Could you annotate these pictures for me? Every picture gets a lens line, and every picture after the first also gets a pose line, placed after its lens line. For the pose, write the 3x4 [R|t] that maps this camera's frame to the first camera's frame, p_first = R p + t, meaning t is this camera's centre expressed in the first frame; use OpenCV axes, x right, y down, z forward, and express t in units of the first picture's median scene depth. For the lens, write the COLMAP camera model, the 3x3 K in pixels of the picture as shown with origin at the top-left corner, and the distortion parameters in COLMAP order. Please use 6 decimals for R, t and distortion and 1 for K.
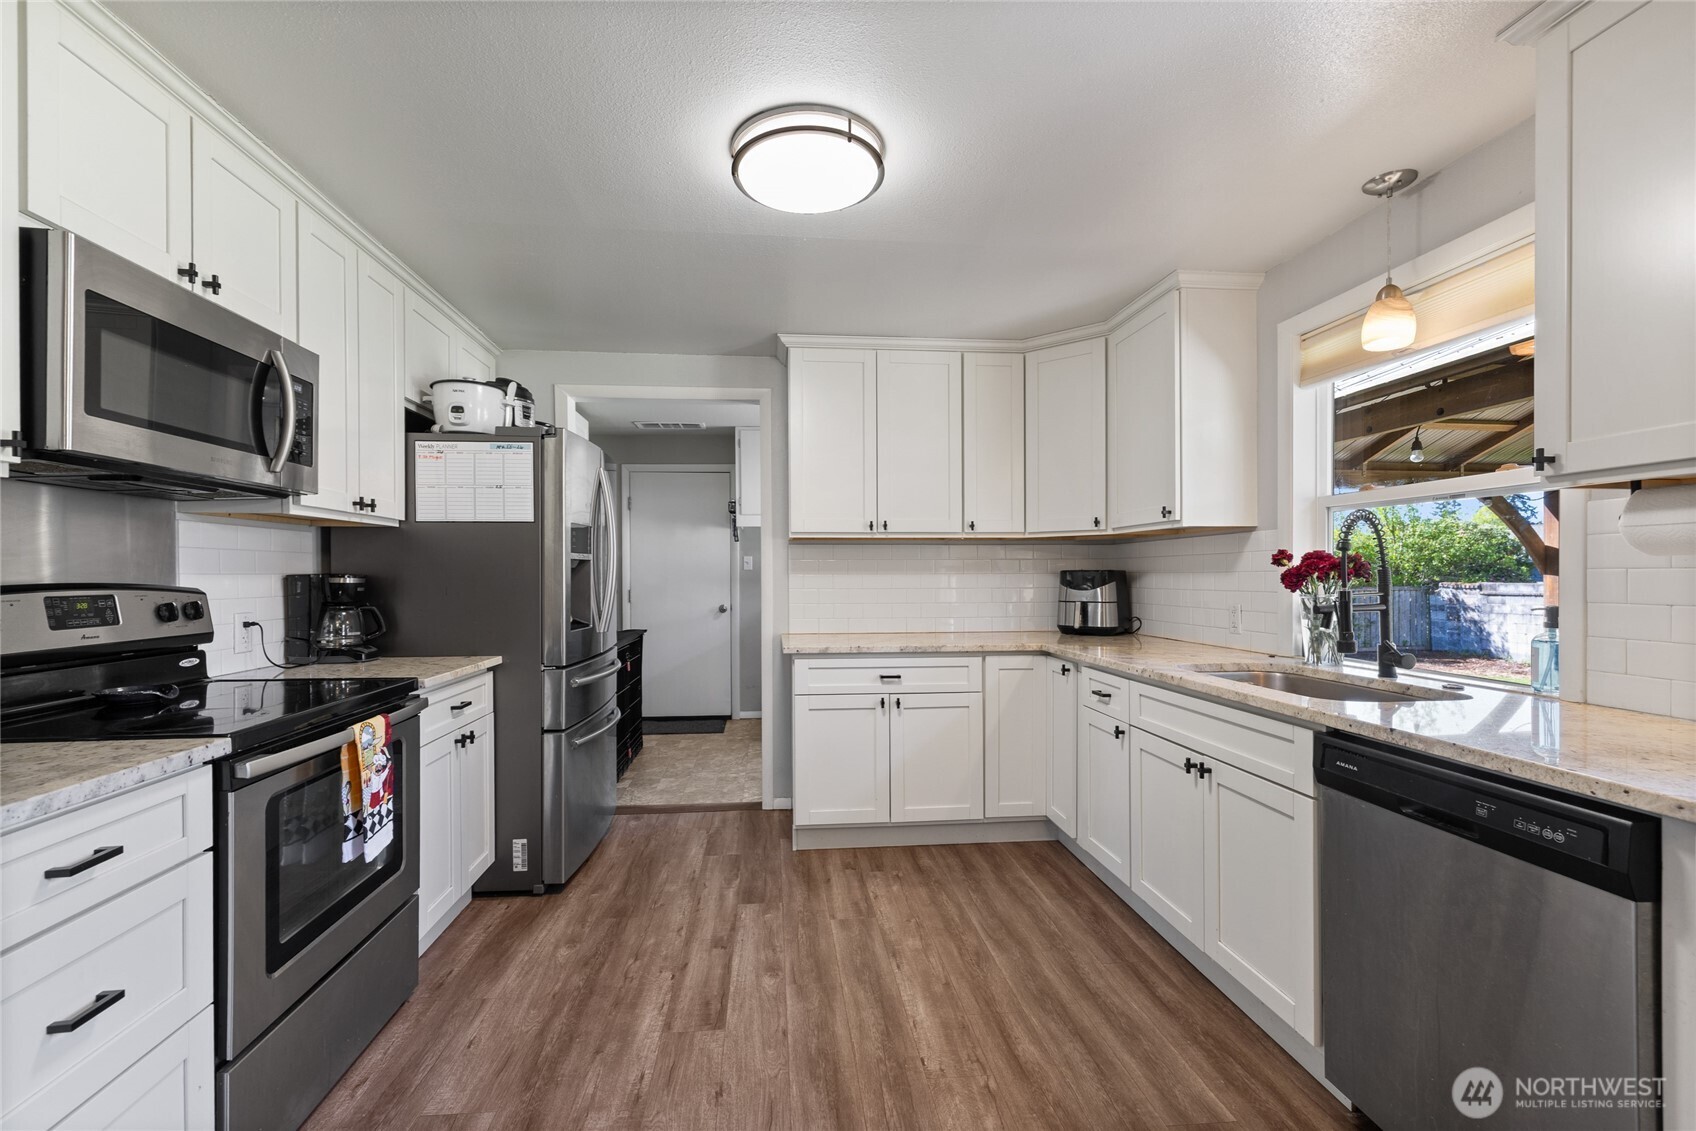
lens RADIAL K [[724.2, 0, 850.6], [0, 724.2, 576.5], [0, 0, 1]] dist [-0.001051, -0.000218]
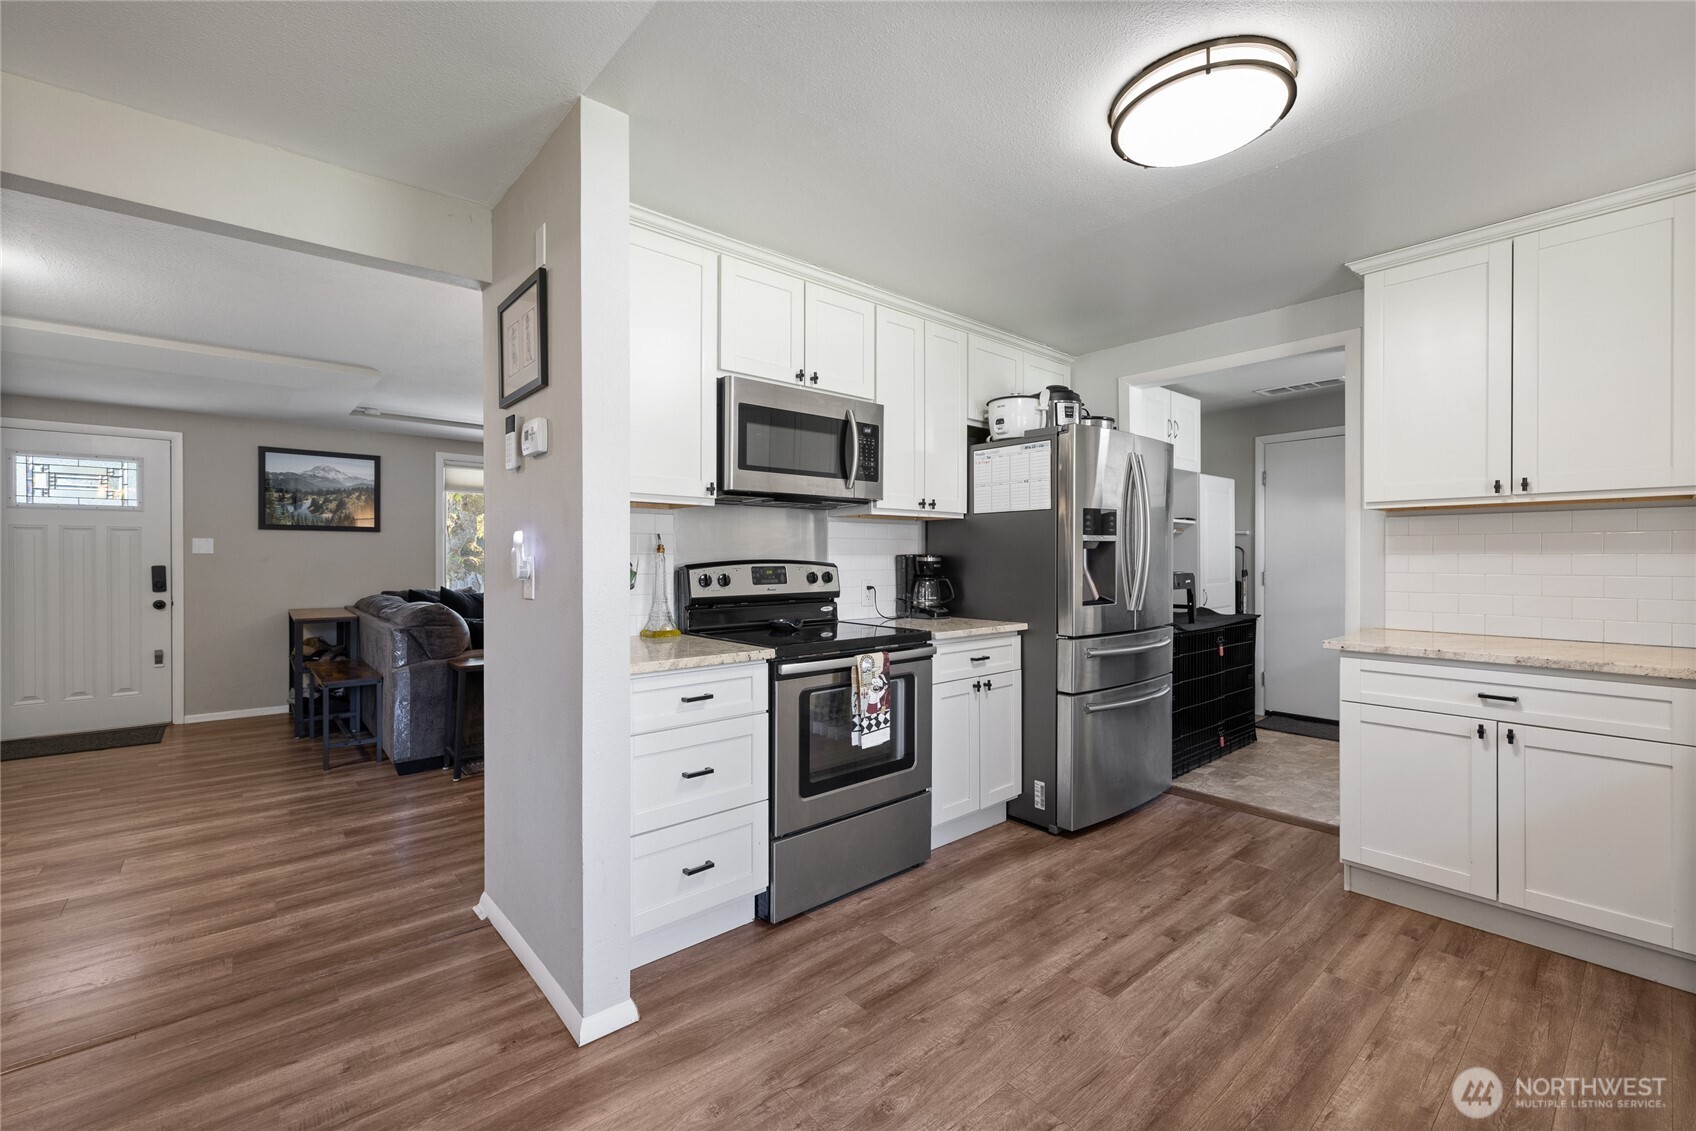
lens RADIAL K [[724.2, 0, 847.1], [0, 724.2, 559.7], [0, 0, 1]] dist [-0.001051, -0.000218]
pose [[0.569658, 0.004170, -0.821871, 0.364889], [-0.001999, 0.999991, 0.003688, 0.001734], [0.821879, -0.000458, 0.569661, 0.088501]]
